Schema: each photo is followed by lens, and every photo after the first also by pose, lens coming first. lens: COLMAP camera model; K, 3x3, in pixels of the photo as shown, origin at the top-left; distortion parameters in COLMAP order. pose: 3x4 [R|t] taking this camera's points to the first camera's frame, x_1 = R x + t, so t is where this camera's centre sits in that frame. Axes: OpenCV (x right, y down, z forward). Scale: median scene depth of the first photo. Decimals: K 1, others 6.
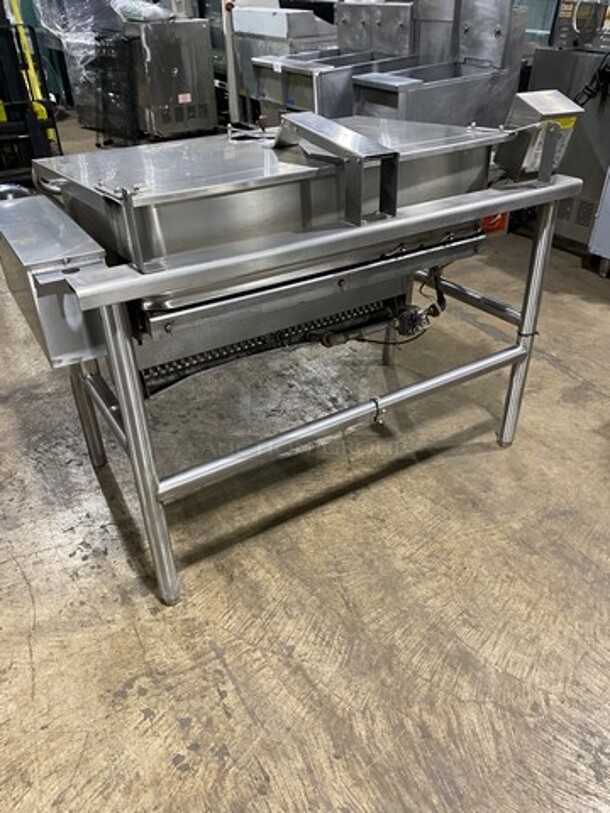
lens RADIAL K [[622.7, 0, 302.1], [0, 622.7, 408.5], [0, 0, 1]] dist [0.001723, 0.010465]
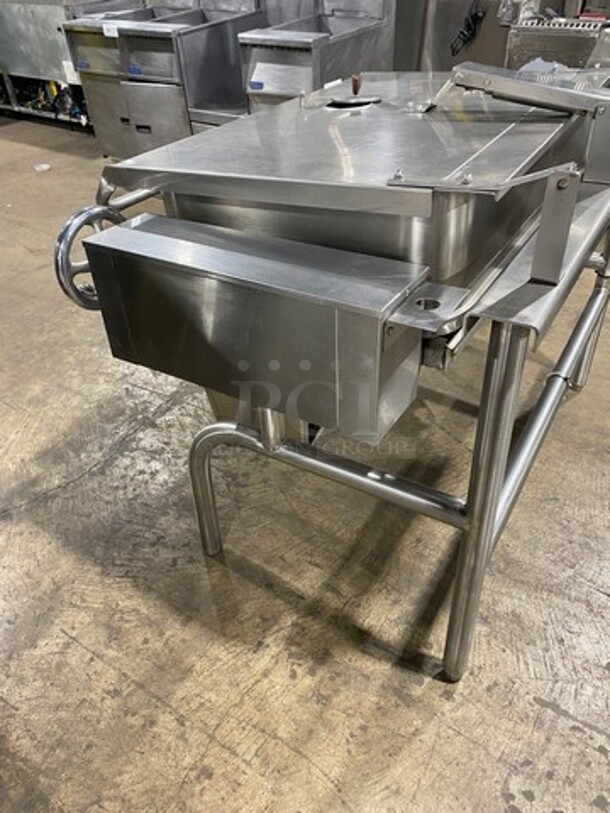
lens RADIAL K [[622.7, 0, 308.4], [0, 622.7, 402.0], [0, 0, 1]] dist [0.001723, 0.010465]
pose [[0.887647, -0.273954, 0.370180, -0.564940], [0.260383, 0.961556, 0.087239, -0.155925], [-0.379848, 0.018951, 0.924855, 0.288976]]
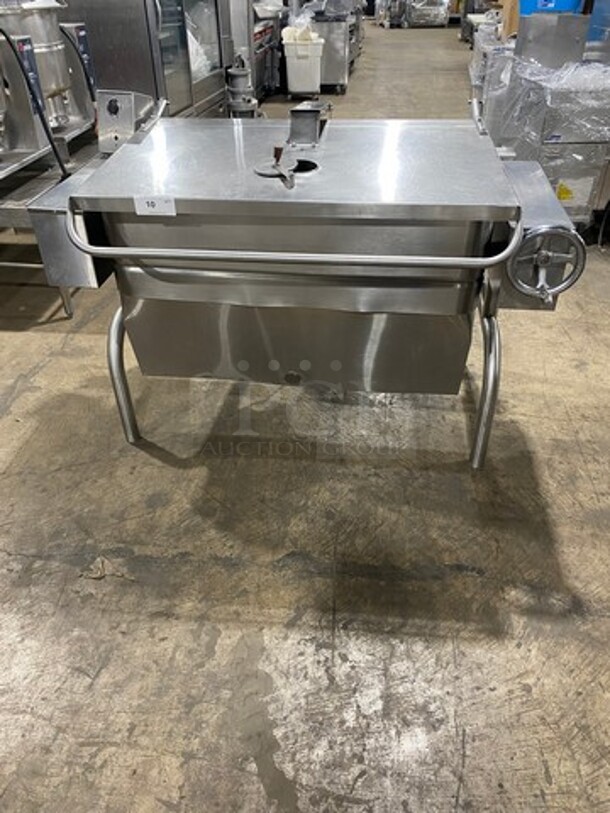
lens RADIAL K [[622.7, 0, 306.8], [0, 622.7, 406.1], [0, 0, 1]] dist [0.001723, 0.010465]
pose [[-0.788404, -0.342825, 0.510774, -0.737355], [0.359681, 0.416692, 0.834864, -1.121293], [-0.499047, 0.841926, -0.205214, 1.572361]]
